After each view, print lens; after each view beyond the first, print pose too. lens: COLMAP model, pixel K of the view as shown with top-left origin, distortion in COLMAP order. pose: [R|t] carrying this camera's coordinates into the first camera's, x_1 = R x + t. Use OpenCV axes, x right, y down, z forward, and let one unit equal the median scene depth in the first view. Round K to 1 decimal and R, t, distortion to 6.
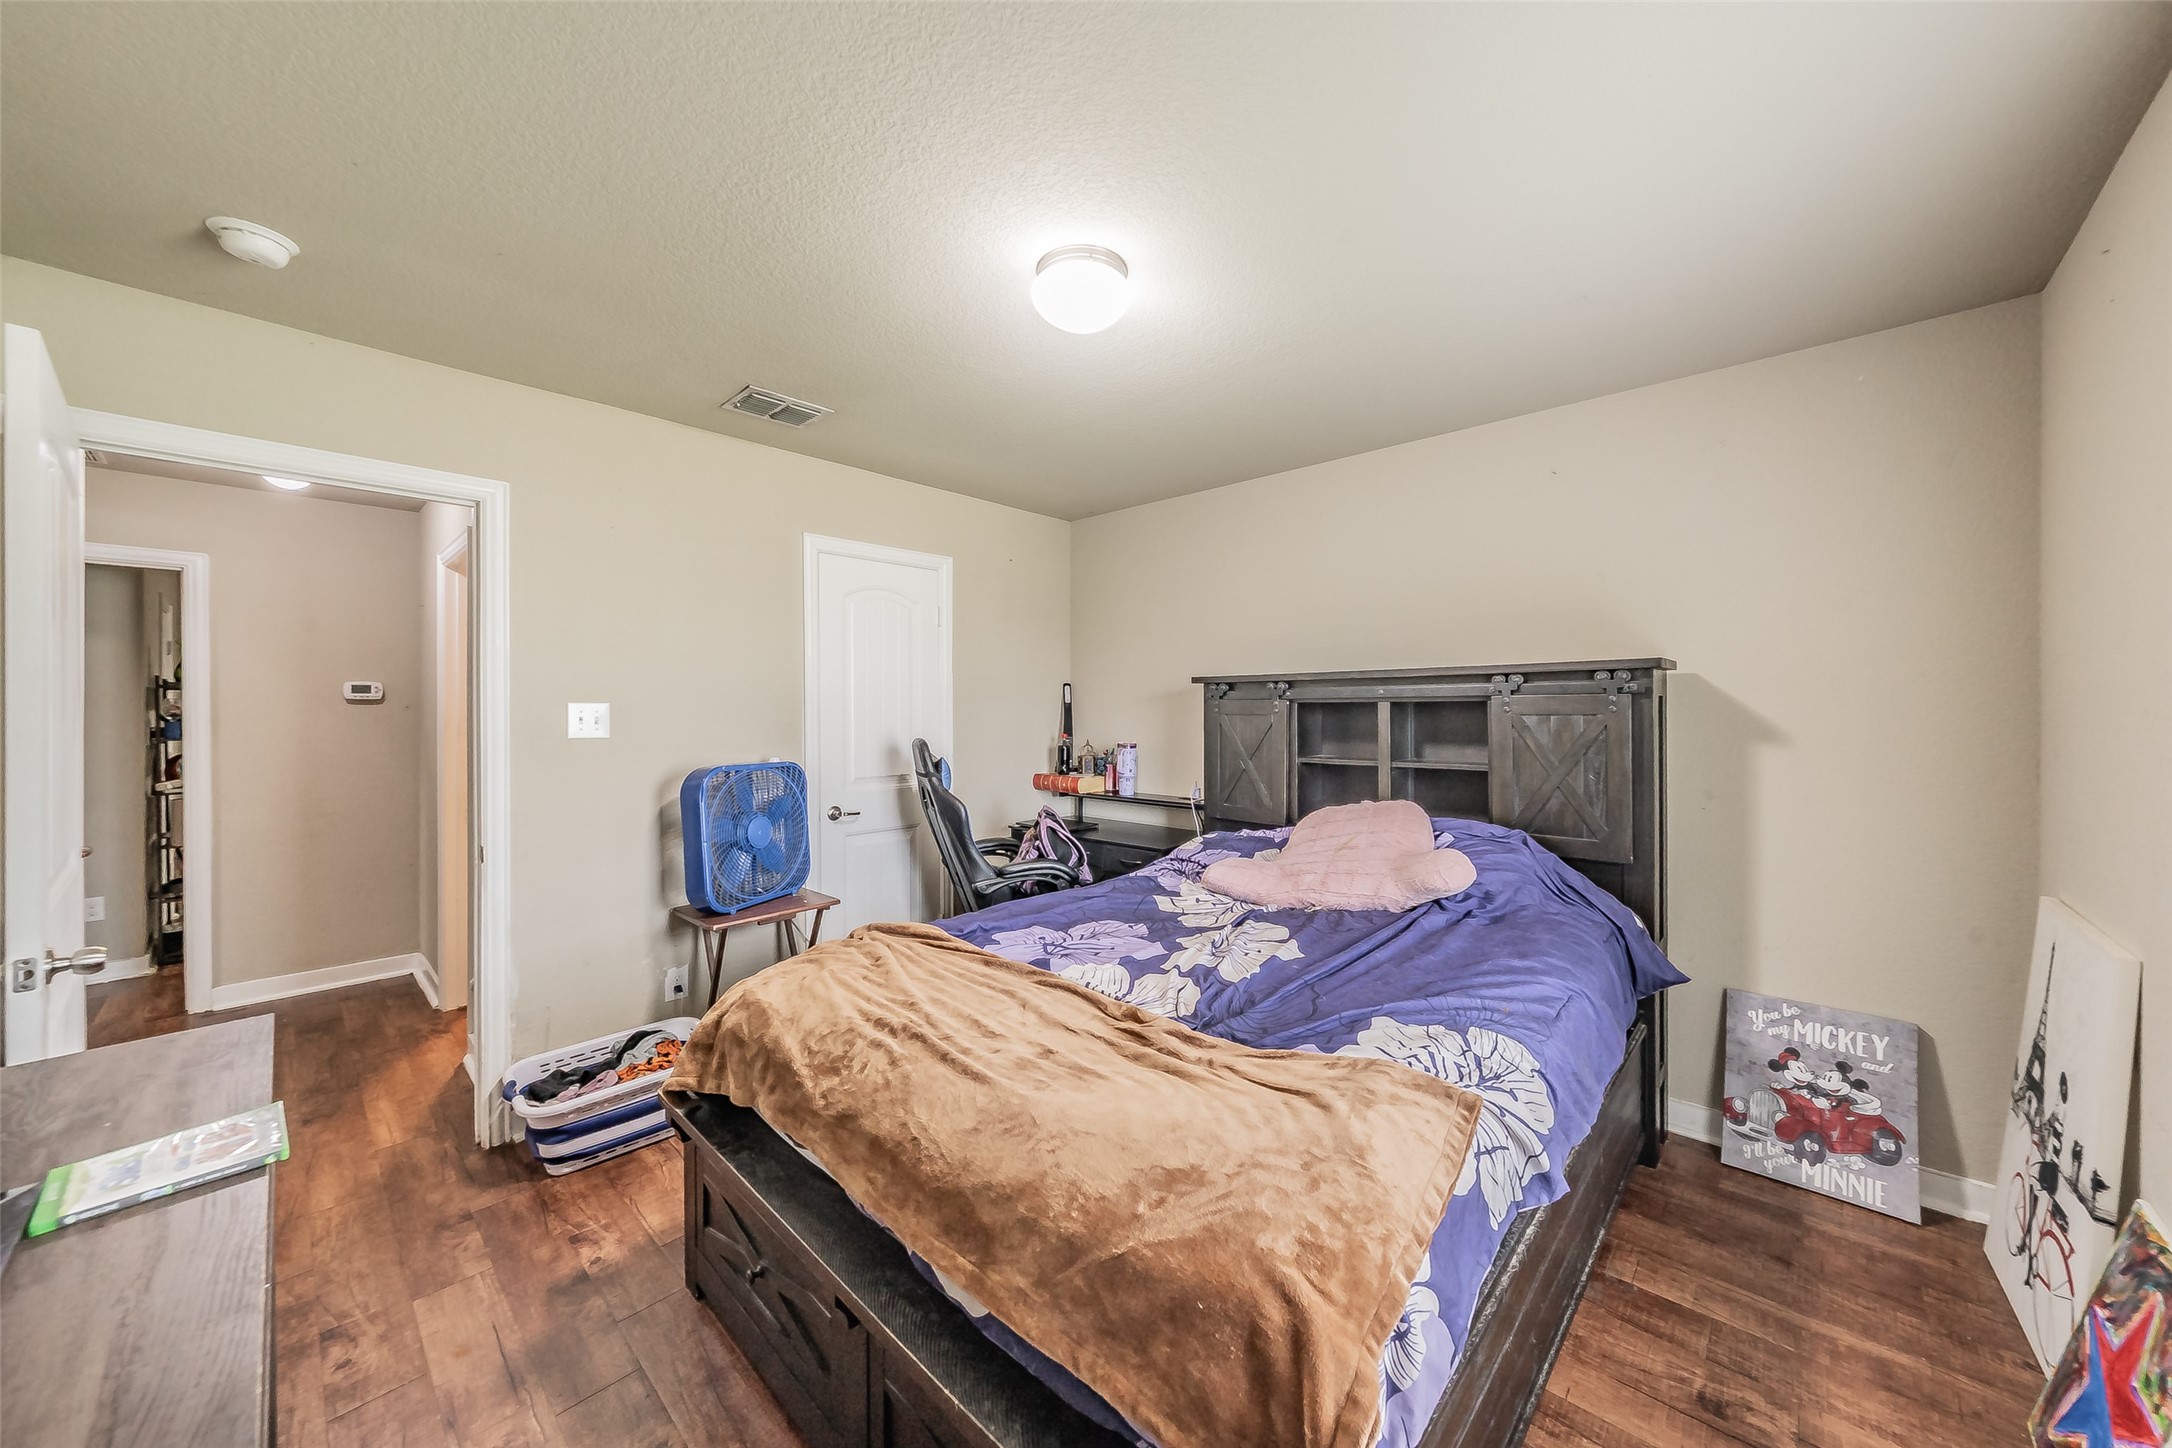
lens RADIAL K [[752.3, 0, 1090.8], [0, 752.3, 715.1], [0, 0, 1]] dist [-0.000210, -0.000010]
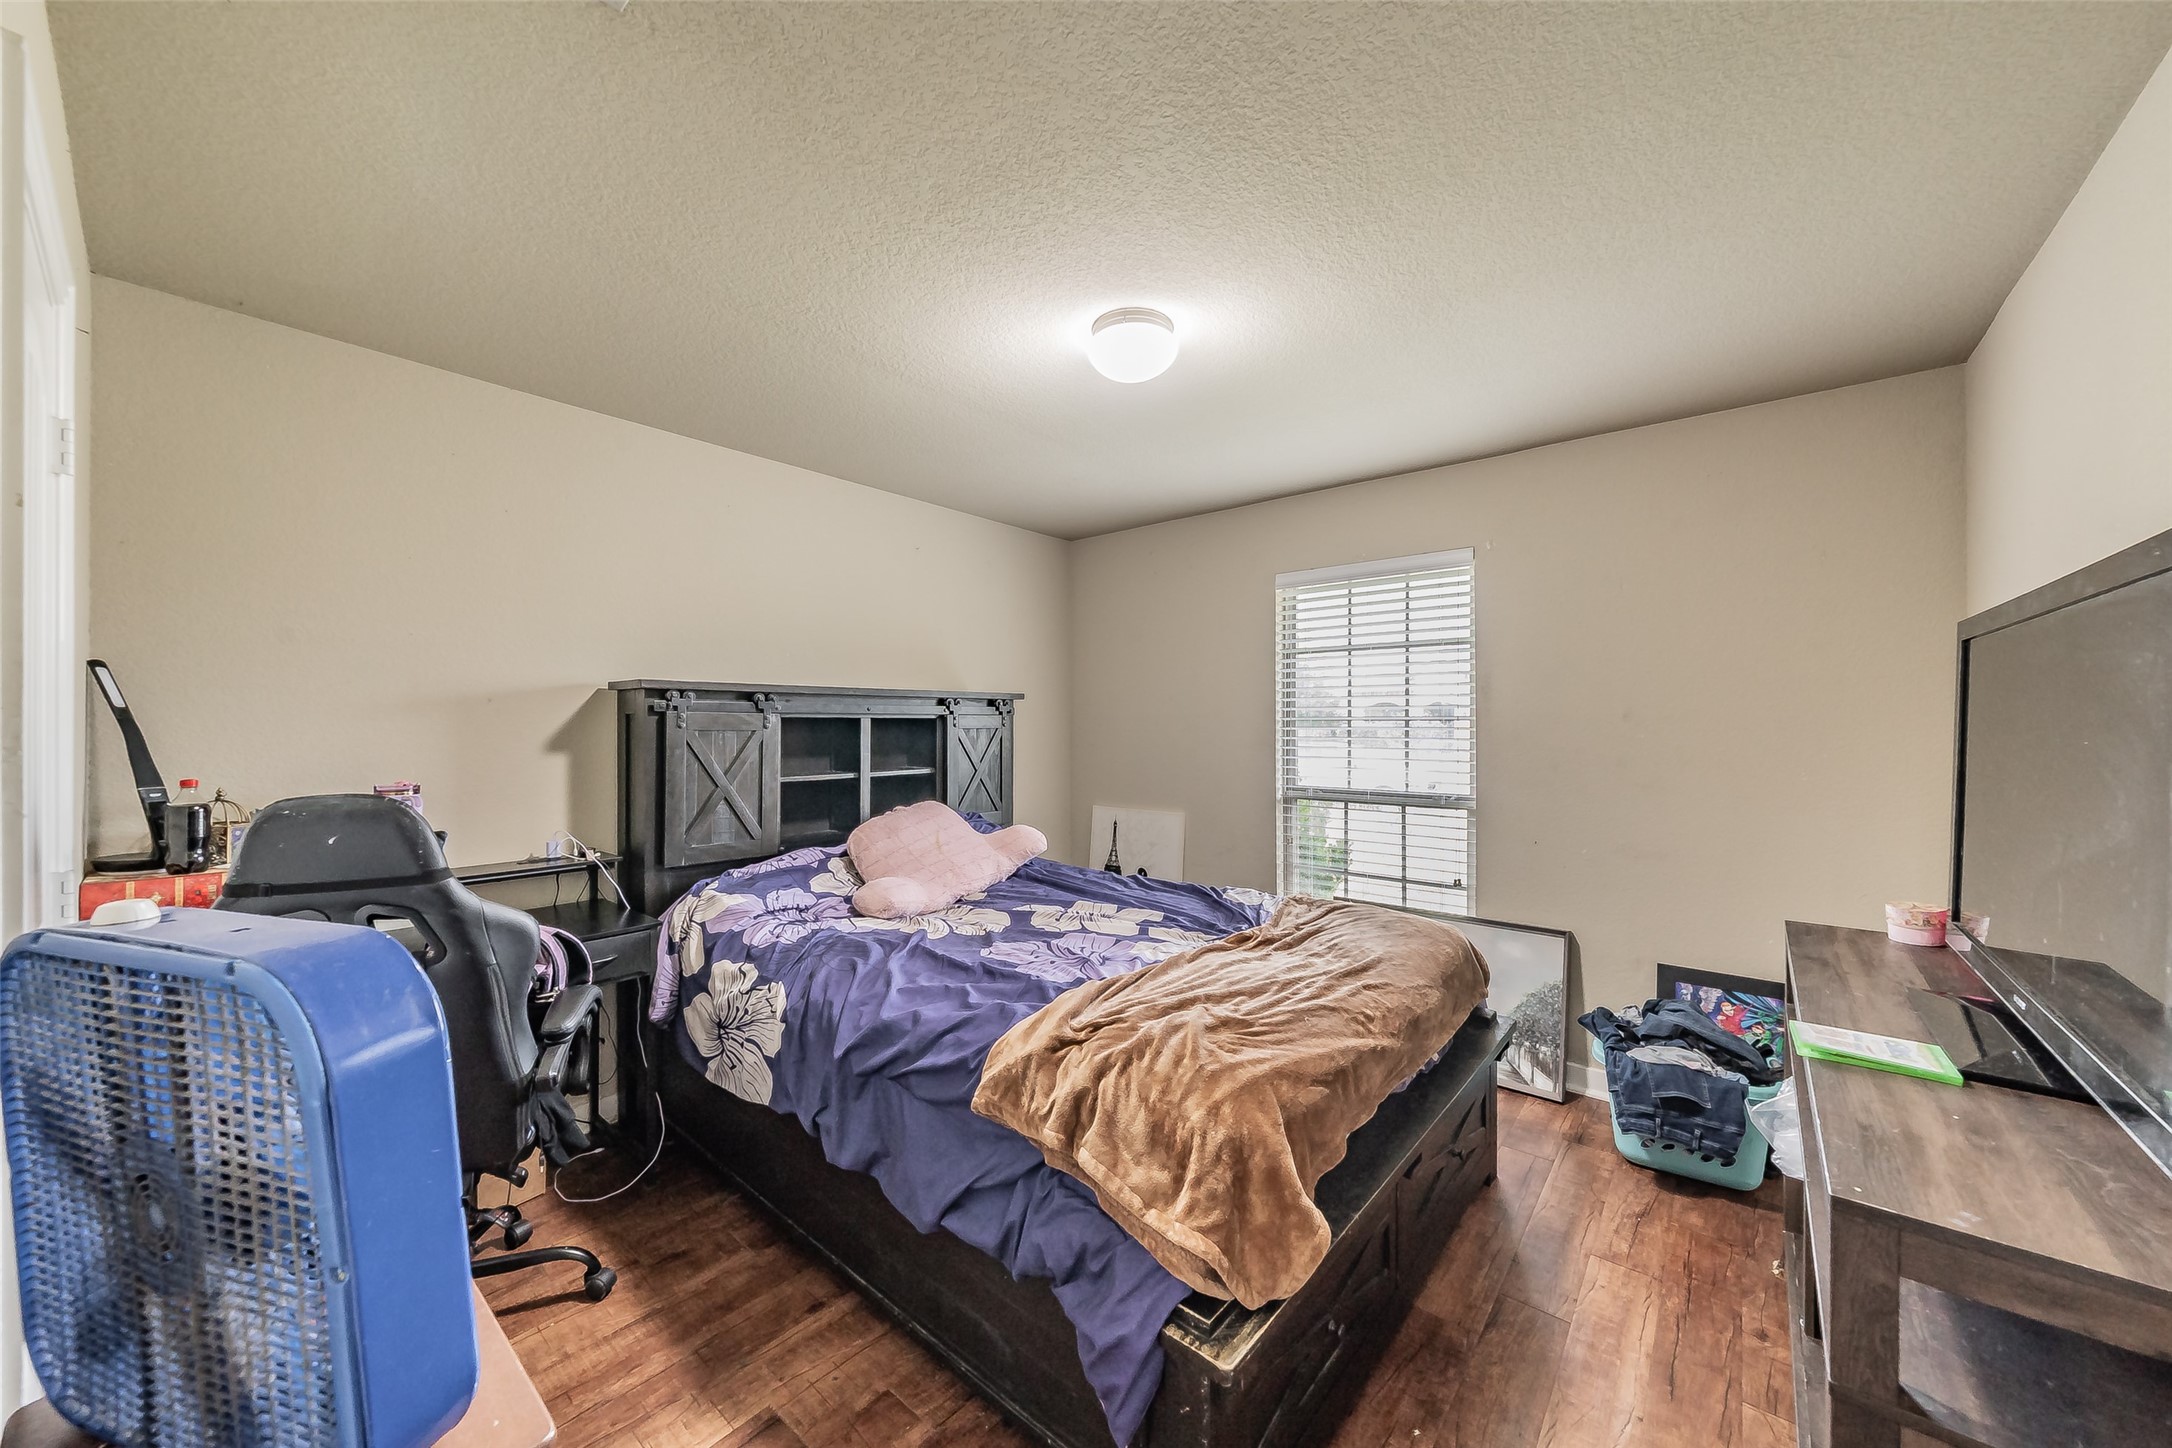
lens RADIAL K [[776.5, 0, 1090.5], [0, 776.5, 718.8], [0, 0, 1]] dist [-0.000136, 0.000120]
pose [[-0.057107, 0.008813, 0.998329, -0.803711], [0.001930, 0.999960, -0.008717, -0.007288], [-0.998366, 0.001429, -0.057122, 0.774745]]
